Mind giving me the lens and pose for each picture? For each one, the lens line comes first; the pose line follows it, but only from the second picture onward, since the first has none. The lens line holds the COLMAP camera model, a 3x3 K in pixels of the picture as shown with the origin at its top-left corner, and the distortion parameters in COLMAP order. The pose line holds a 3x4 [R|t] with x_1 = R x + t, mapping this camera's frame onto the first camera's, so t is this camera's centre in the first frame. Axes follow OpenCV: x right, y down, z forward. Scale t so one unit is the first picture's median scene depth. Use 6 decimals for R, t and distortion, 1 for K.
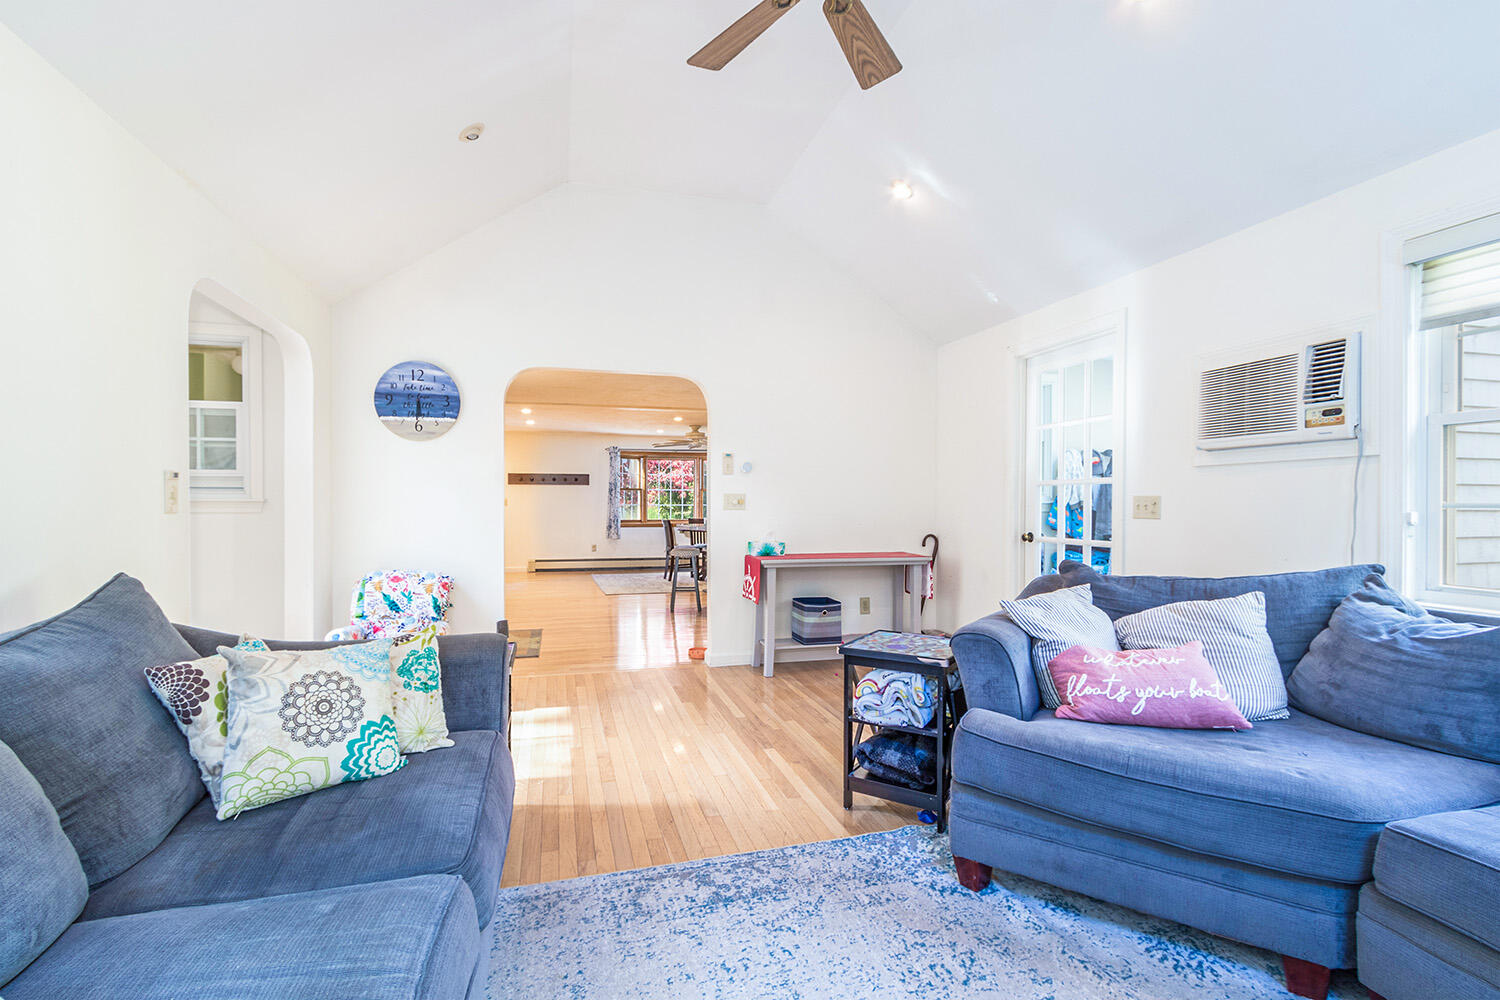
lens RADIAL K [[687.0, 0, 739.7], [0, 687.0, 508.1], [0, 0, 1]] dist [0.003151, -0.000691]
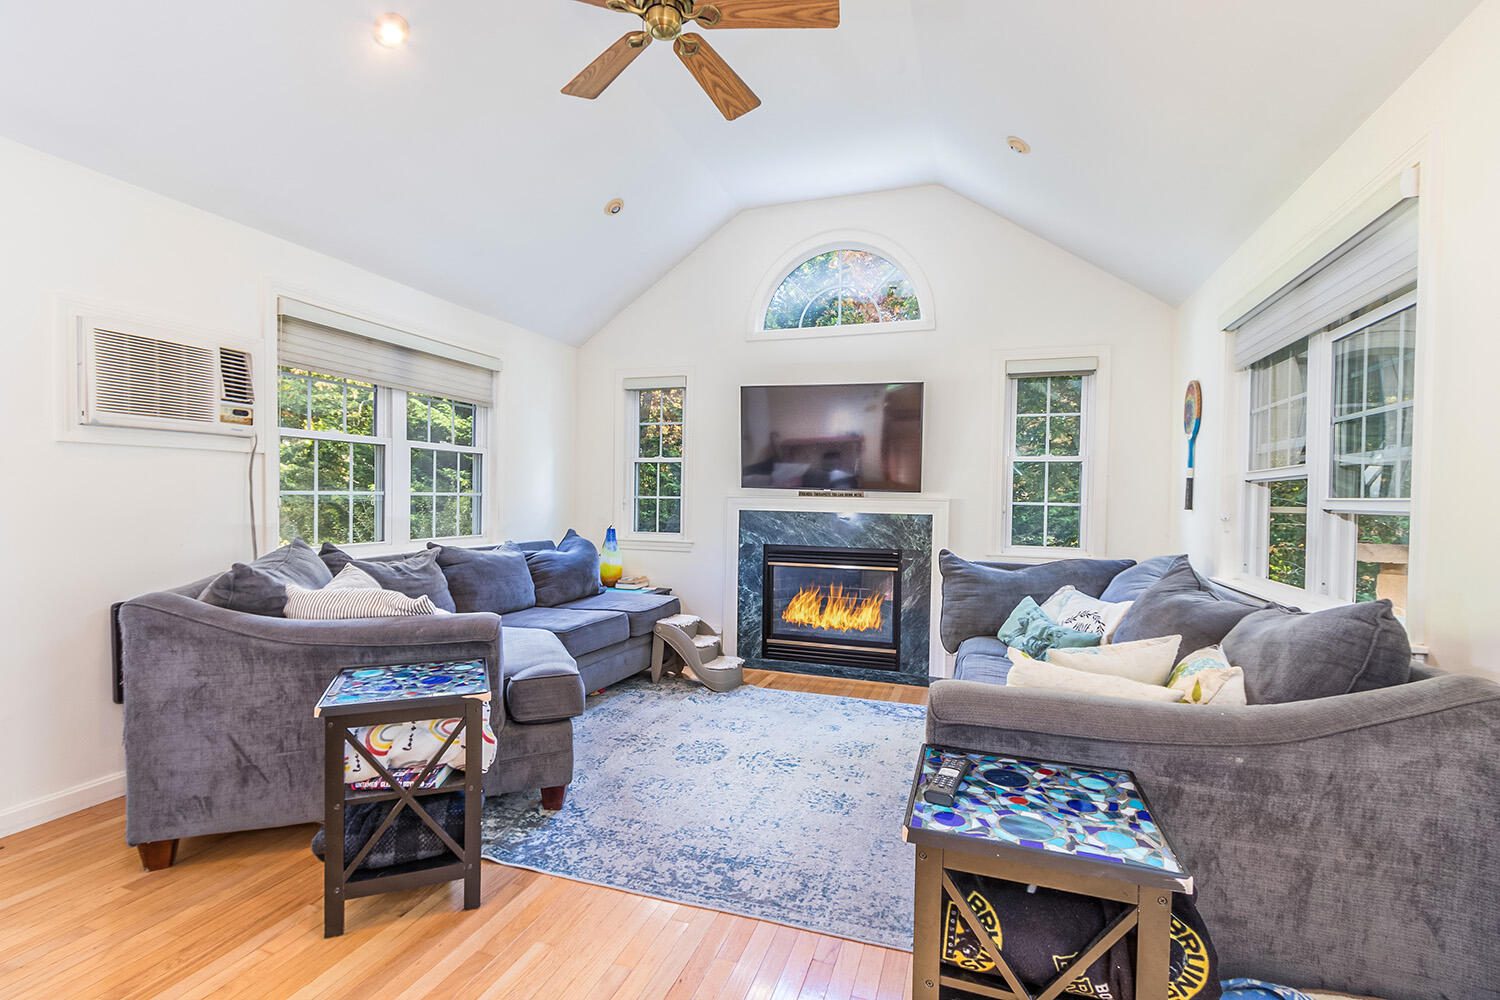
lens RADIAL K [[687.0, 0, 742.0], [0, 687.0, 504.5], [0, 0, 1]] dist [0.003151, -0.000691]
pose [[-0.822609, -0.023838, 0.568107, -0.615278], [-0.009892, 0.999570, 0.027619, -0.028878], [-0.568521, 0.017100, -0.822491, 1.795907]]
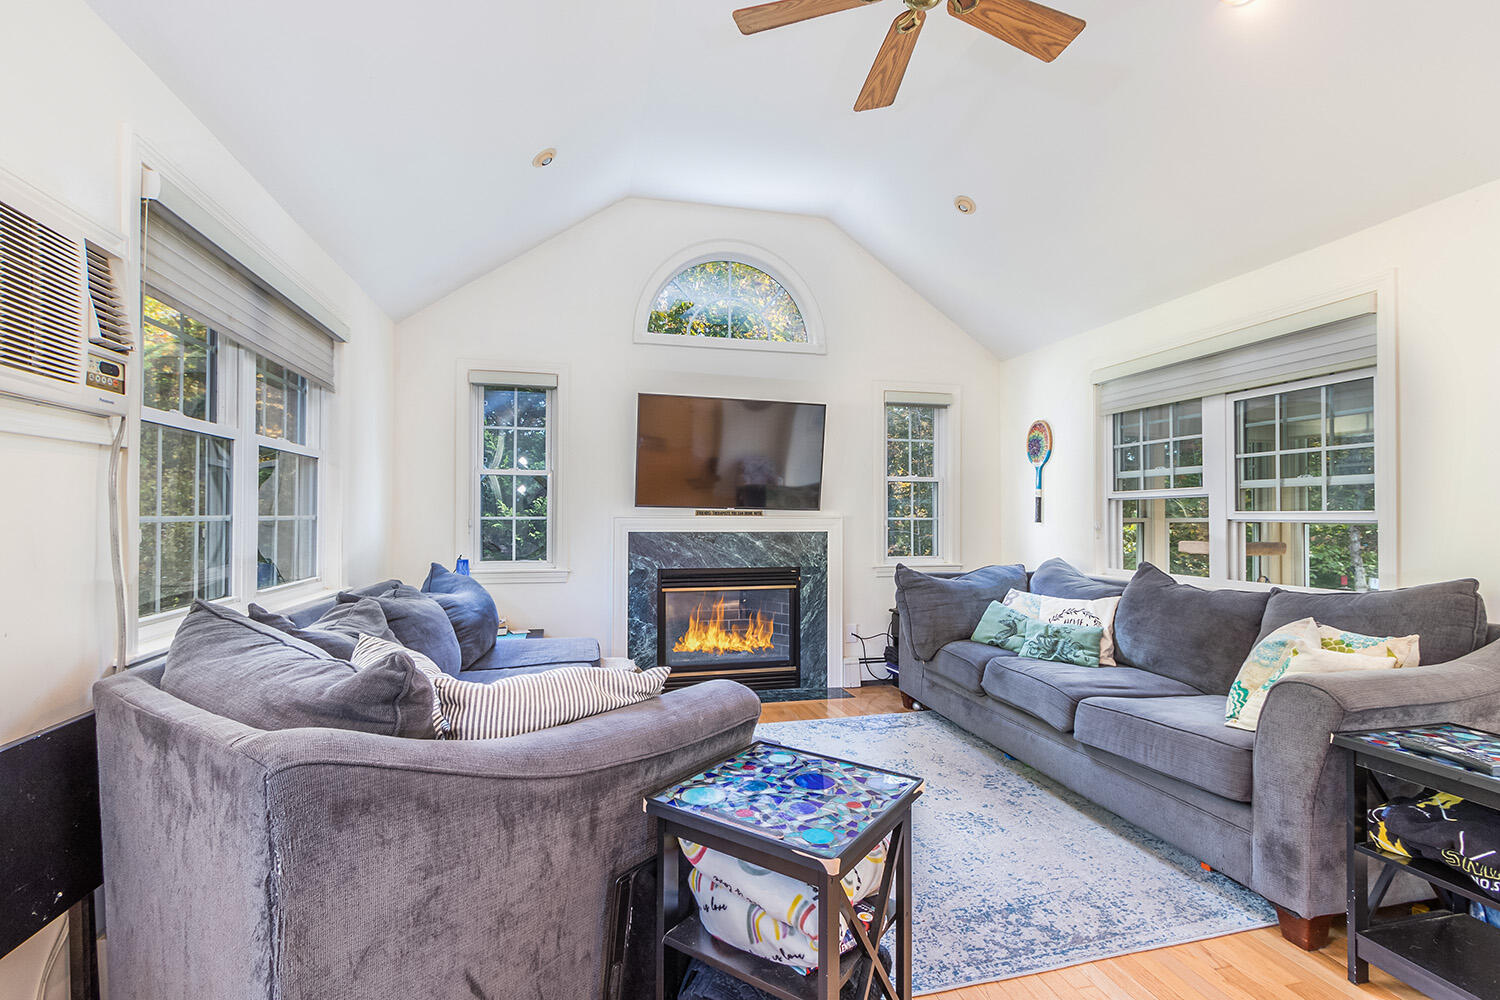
lens RADIAL K [[687.0, 0, 741.2], [0, 687.0, 504.8], [0, 0, 1]] dist [0.003151, -0.000691]
pose [[-0.999664, -0.005978, 0.025236, 0.344278], [-0.006021, 0.999981, -0.001619, -0.025407], [-0.025226, -0.001771, -0.999680, 1.937819]]
